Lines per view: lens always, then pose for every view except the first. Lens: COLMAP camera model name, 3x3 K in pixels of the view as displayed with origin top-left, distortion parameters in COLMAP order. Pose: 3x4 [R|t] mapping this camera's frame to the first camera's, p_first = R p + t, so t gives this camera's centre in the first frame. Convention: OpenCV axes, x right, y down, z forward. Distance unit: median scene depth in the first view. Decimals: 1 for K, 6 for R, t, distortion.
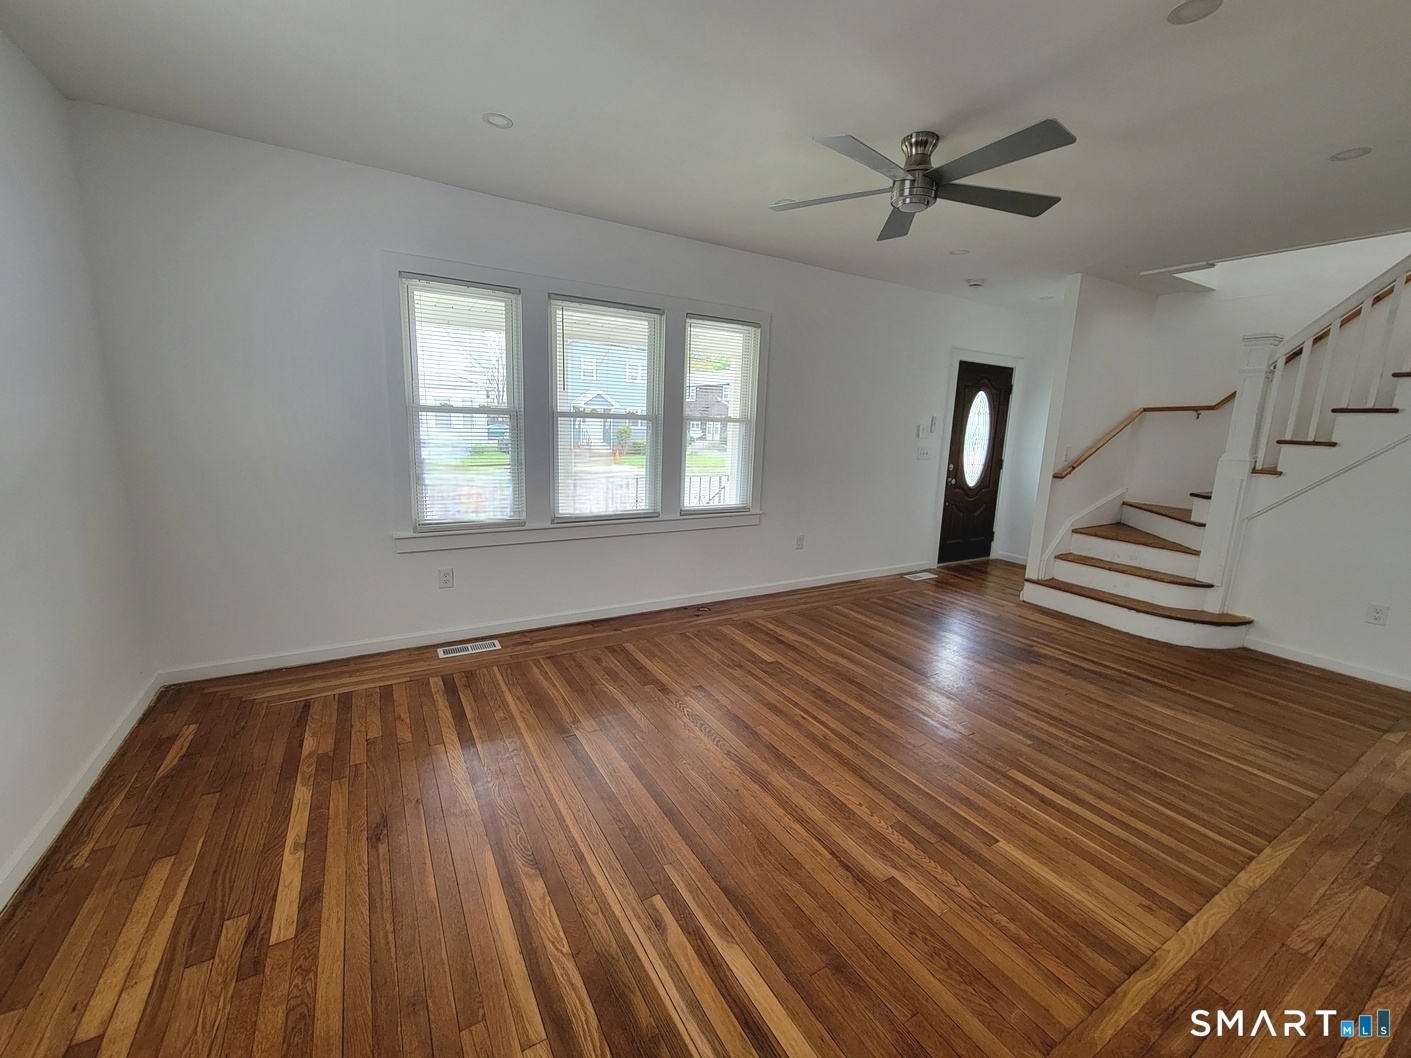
lens RADIAL K [[575.1, 0, 710.3], [0, 575.1, 527.7], [0, 0, 1]] dist [0.001110, -0.000160]
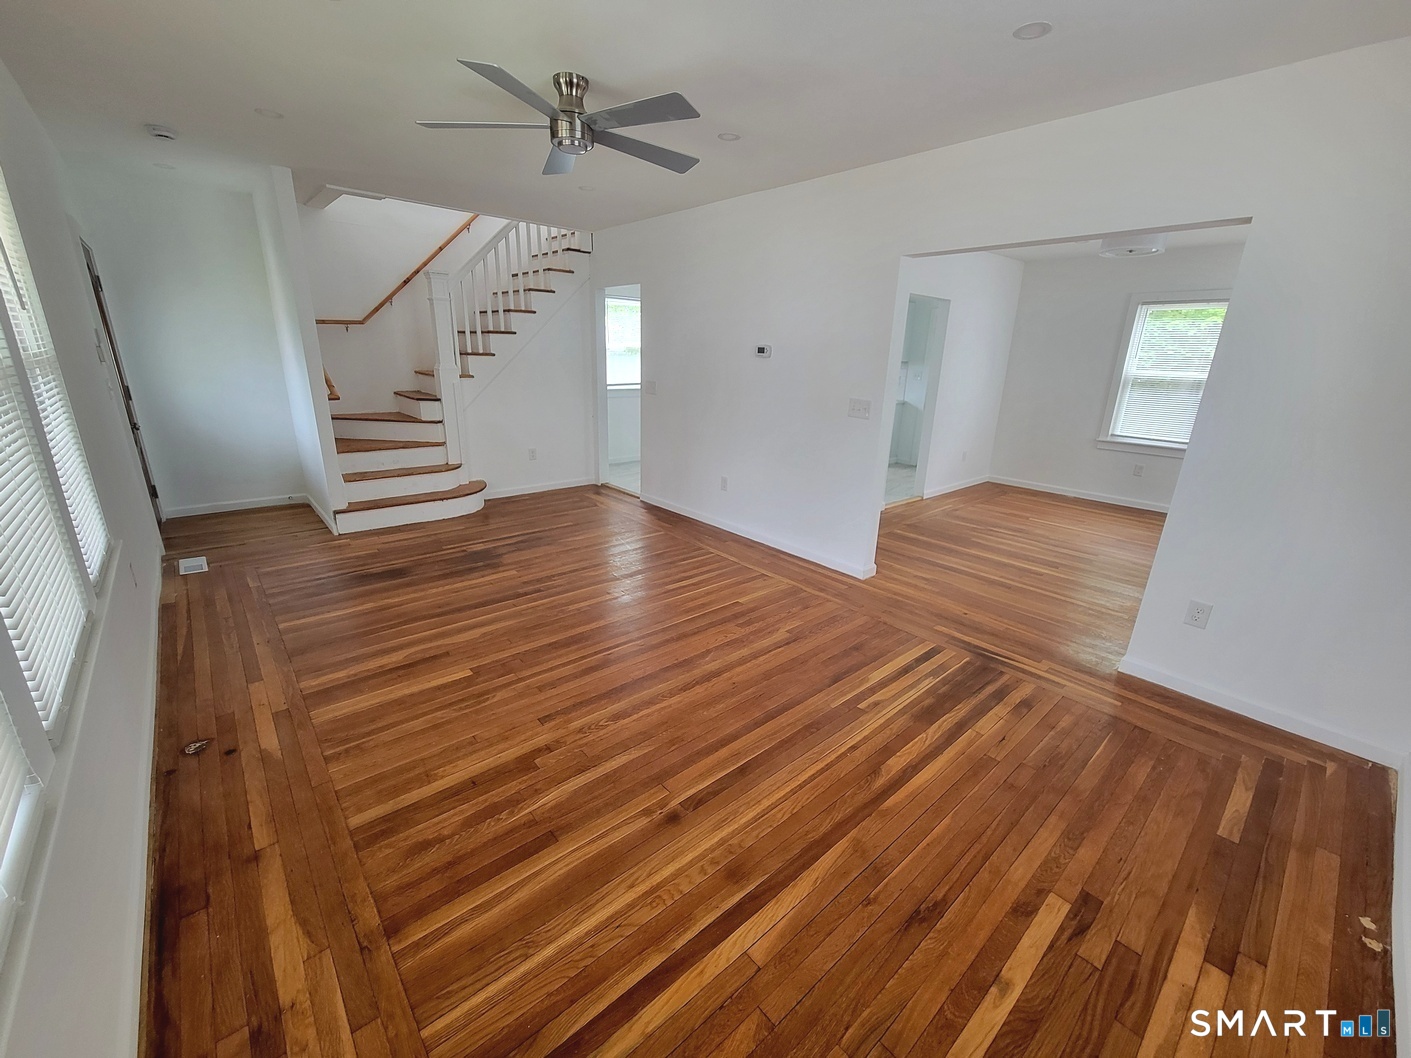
lens RADIAL K [[575.1, 0, 710.5], [0, 575.1, 526.5], [0, 0, 1]] dist [0.001110, -0.000160]
pose [[-0.181249, -0.330088, 0.926386, -0.755338], [0.146880, 0.922336, 0.357383, -0.229837], [-0.972407, 0.200843, -0.118689, 0.880308]]
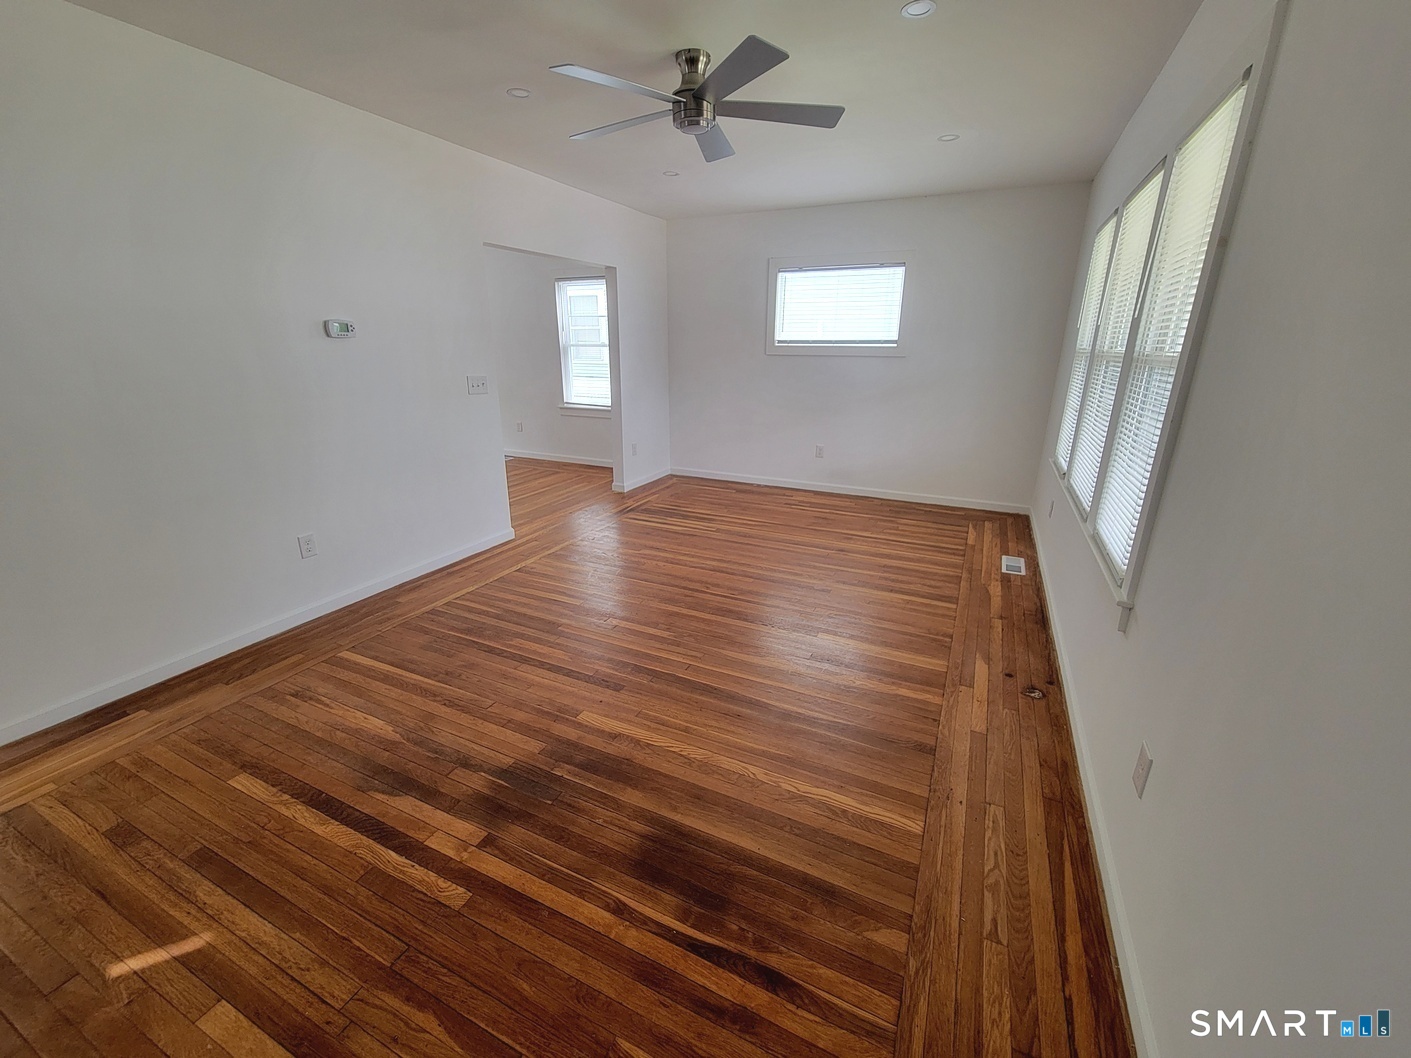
lens RADIAL K [[575.1, 0, 710.4], [0, 575.1, 526.3], [0, 0, 1]] dist [0.001110, -0.000160]
pose [[-0.830491, 0.130284, -0.541582, 0.840783], [-0.140421, 0.891897, 0.429886, -0.323283], [0.539043, 0.433065, -0.722418, 1.774947]]
